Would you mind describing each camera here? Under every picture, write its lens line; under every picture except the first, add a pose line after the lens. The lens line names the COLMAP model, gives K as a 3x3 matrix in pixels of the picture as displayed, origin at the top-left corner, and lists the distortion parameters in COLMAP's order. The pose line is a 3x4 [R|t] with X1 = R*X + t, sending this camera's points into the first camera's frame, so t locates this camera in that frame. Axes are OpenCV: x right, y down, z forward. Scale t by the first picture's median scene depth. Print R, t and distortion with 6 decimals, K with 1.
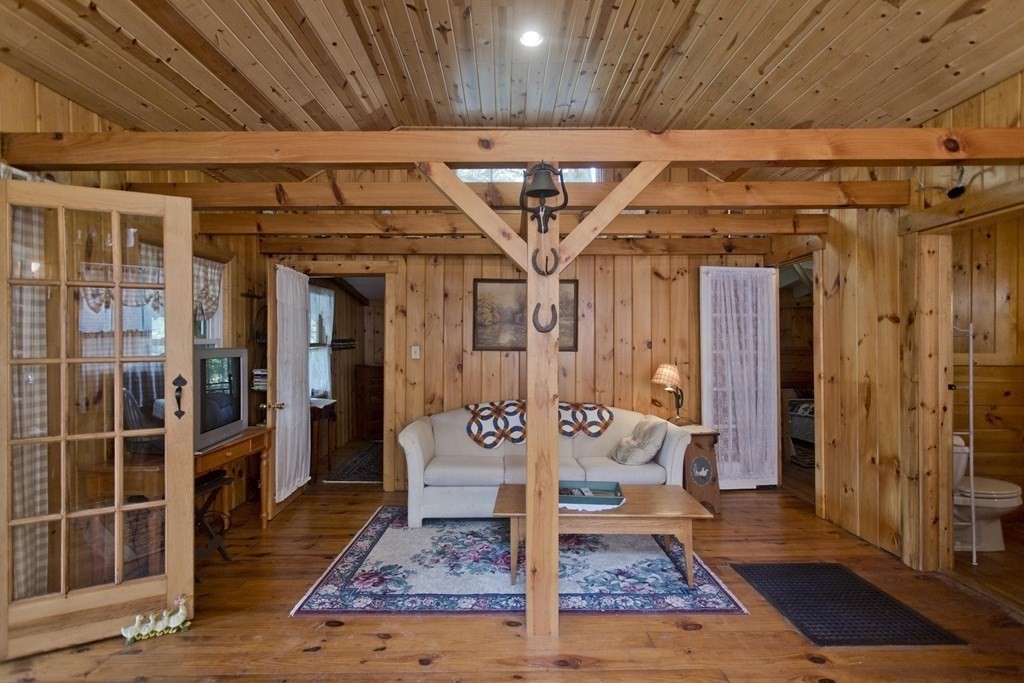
lens RADIAL K [[488.2, 0, 510.2], [0, 488.2, 337.7], [0, 0, 1]] dist [0.003198, -0.000601]
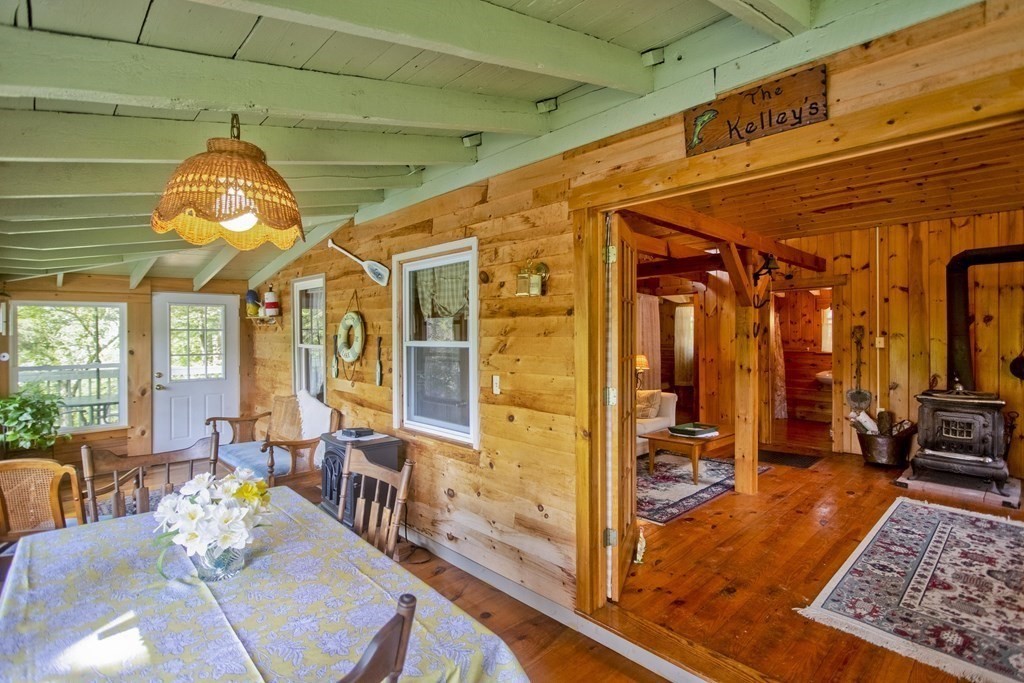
lens RADIAL K [[488.2, 0, 513.9], [0, 488.2, 337.8], [0, 0, 1]] dist [0.003198, -0.000601]
pose [[0.724238, -0.000069, 0.689550, -1.270472], [-0.001304, 0.999998, 0.001471, -0.005976], [-0.689549, -0.001964, 0.724236, 0.163967]]
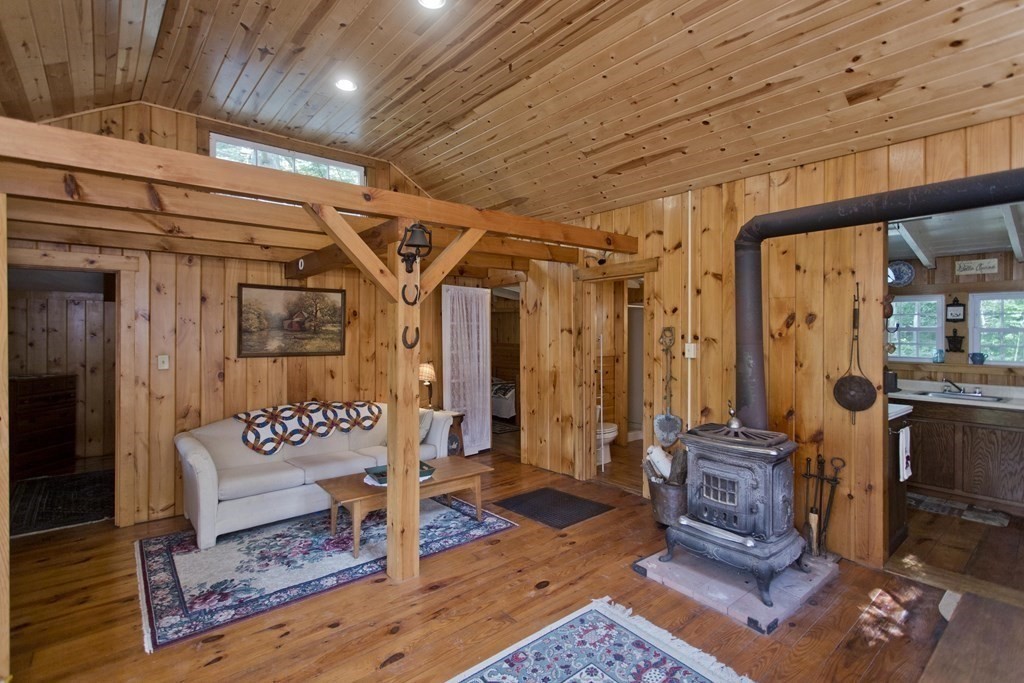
lens RADIAL K [[488.2, 0, 517.2], [0, 488.2, 331.9], [0, 0, 1]] dist [0.003198, -0.000601]
pose [[0.765831, -0.002248, 0.643038, -0.357772], [-0.000971, 0.999989, 0.004652, -0.039239], [-0.643041, -0.004187, 0.765820, -0.123277]]
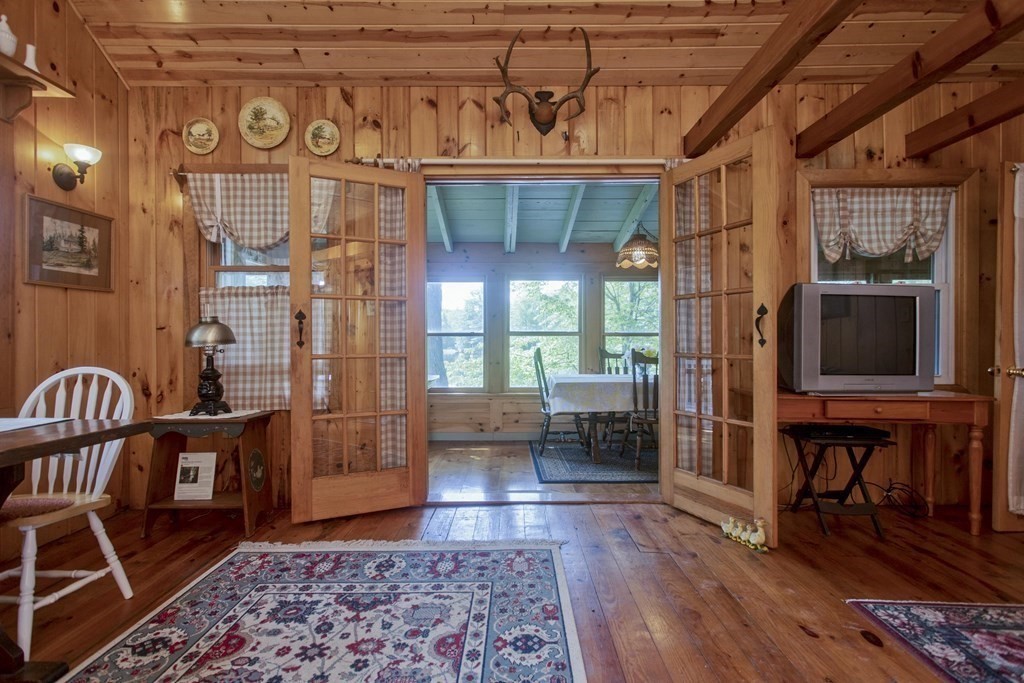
lens RADIAL K [[488.2, 0, 507.0], [0, 488.2, 347.0], [0, 0, 1]] dist [0.003198, -0.000601]
pose [[-0.013833, 0.020443, -0.999695, 0.240436], [0.003556, 0.999786, 0.020396, 0.096940], [0.999898, -0.003273, -0.013903, 0.323864]]
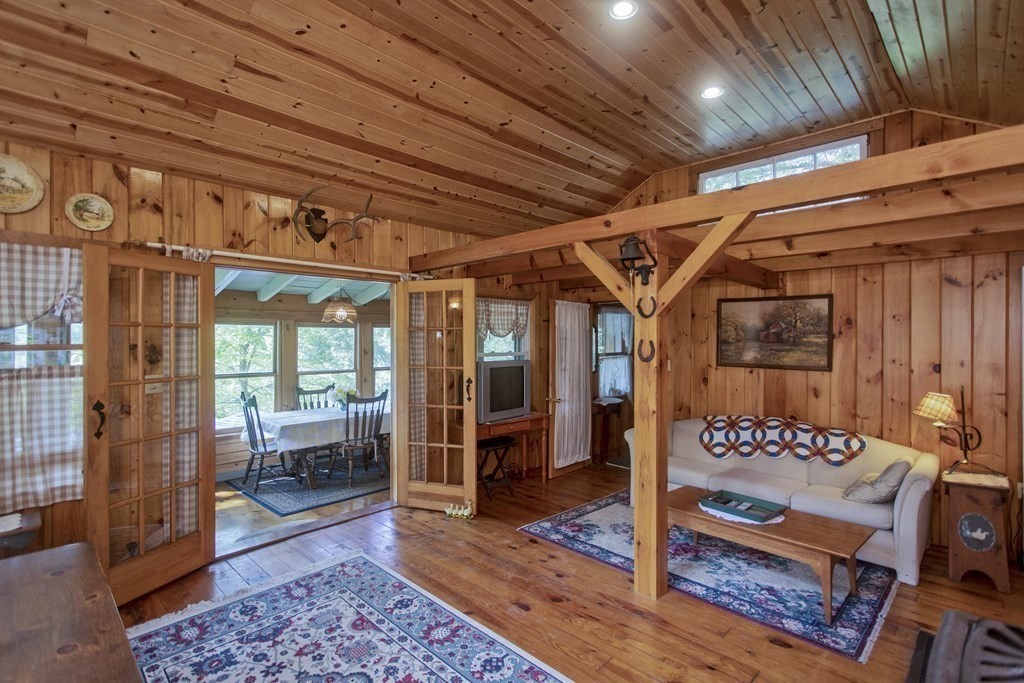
lens RADIAL K [[488.2, 0, 511.5], [0, 488.2, 335.4], [0, 0, 1]] dist [0.003198, -0.000601]
pose [[0.711085, 0.000376, -0.703106, 0.470908], [-0.001418, 0.999999, -0.000899, -0.051287], [0.703105, 0.001636, 0.711084, -0.113349]]
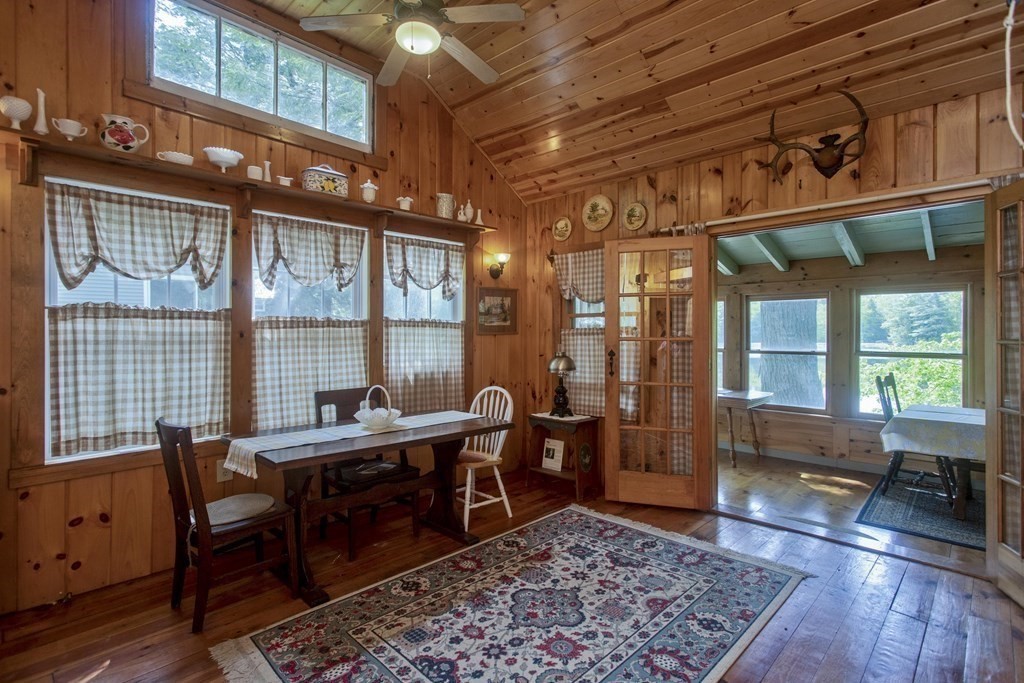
lens RADIAL K [[488.2, 0, 510.5], [0, 488.2, 336.2], [0, 0, 1]] dist [0.003198, -0.000601]
pose [[-0.702888, 0.014392, -0.711155, 0.406572], [0.008484, 0.999894, 0.011850, 0.006505], [0.711250, 0.002296, -0.702936, 0.597689]]
